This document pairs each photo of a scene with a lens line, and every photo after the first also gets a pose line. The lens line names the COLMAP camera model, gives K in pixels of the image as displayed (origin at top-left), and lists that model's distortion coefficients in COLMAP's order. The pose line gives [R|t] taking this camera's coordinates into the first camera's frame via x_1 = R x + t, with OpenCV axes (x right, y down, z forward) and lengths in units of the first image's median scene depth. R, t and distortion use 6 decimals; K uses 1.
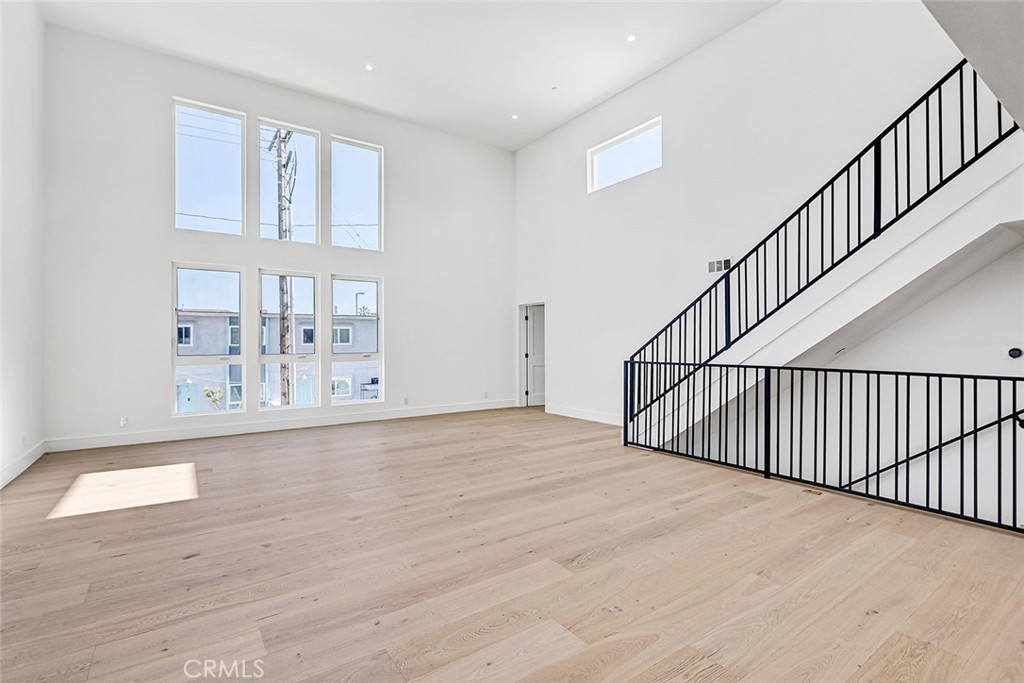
lens RADIAL K [[470.4, 0, 501.0], [0, 470.4, 349.0], [0, 0, 1]] dist [0.002225, -0.002863]
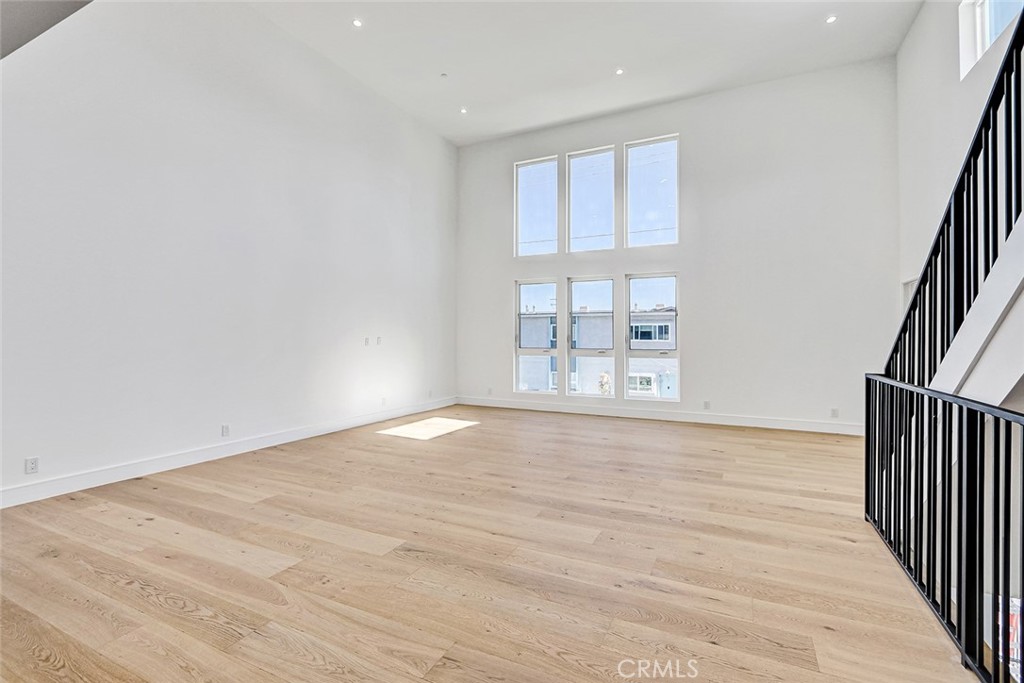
lens RADIAL K [[470.4, 0, 495.6], [0, 470.4, 330.5], [0, 0, 1]] dist [0.002225, -0.002863]
pose [[0.476812, -0.010309, -0.878945, 0.779009], [-0.017615, 0.999618, -0.021280, -0.007369], [0.878829, 0.025629, 0.476449, 0.451479]]
